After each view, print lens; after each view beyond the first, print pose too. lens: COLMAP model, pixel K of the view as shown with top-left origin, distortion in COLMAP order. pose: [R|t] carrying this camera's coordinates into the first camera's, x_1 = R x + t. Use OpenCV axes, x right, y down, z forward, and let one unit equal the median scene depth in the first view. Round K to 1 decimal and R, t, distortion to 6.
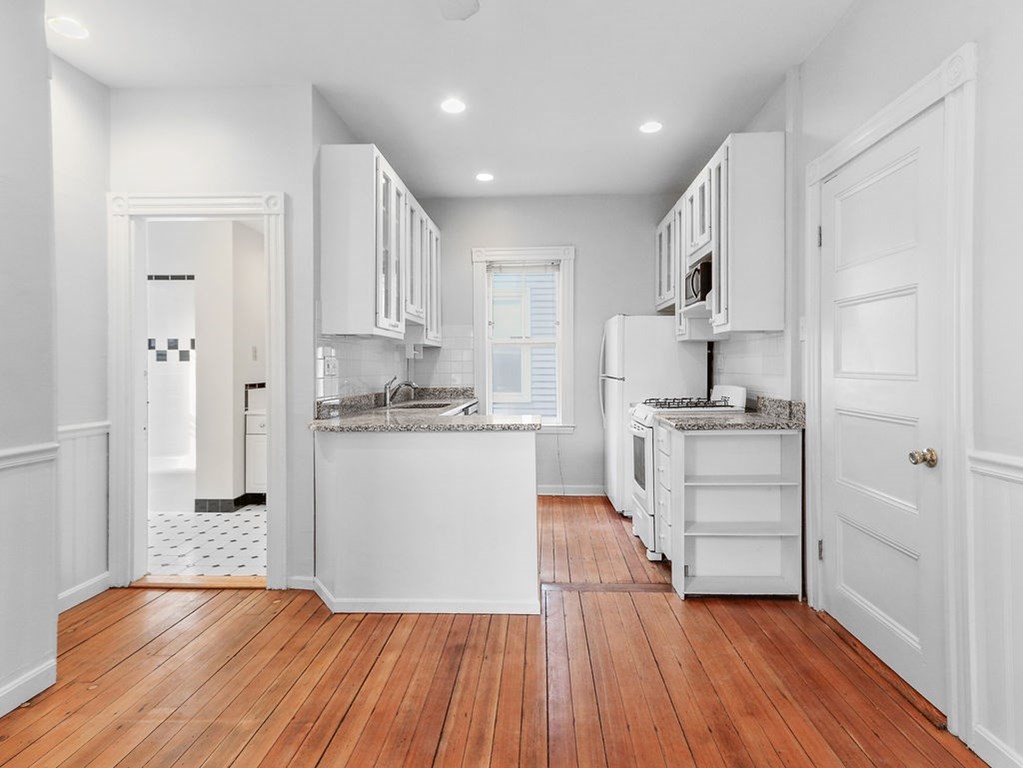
lens RADIAL K [[566.6, 0, 521.0], [0, 566.6, 365.5], [0, 0, 1]] dist [0.030077, -0.002637]
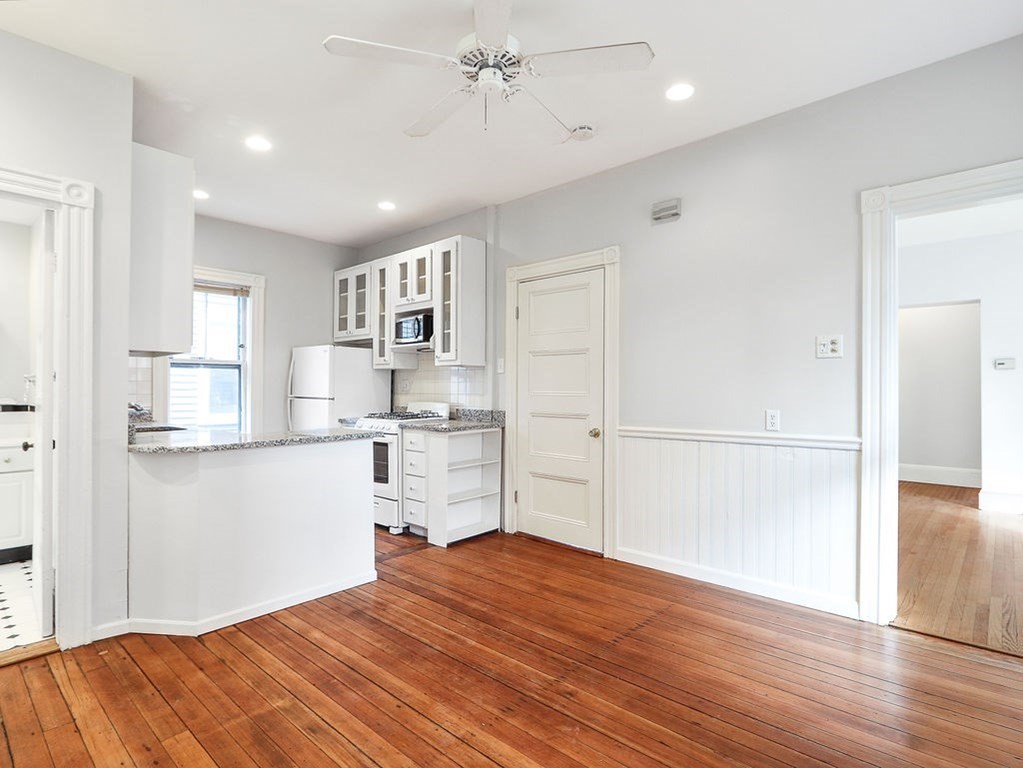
lens RADIAL K [[532.2, 0, 511.4], [0, 532.2, 385.9], [0, 0, 1]] dist [0.012782, 0.001498]
pose [[0.643683, 0.010574, 0.765219, -0.628981], [-0.006420, 0.999944, -0.008417, 0.005279], [-0.765265, 0.000505, 0.643715, -0.009535]]
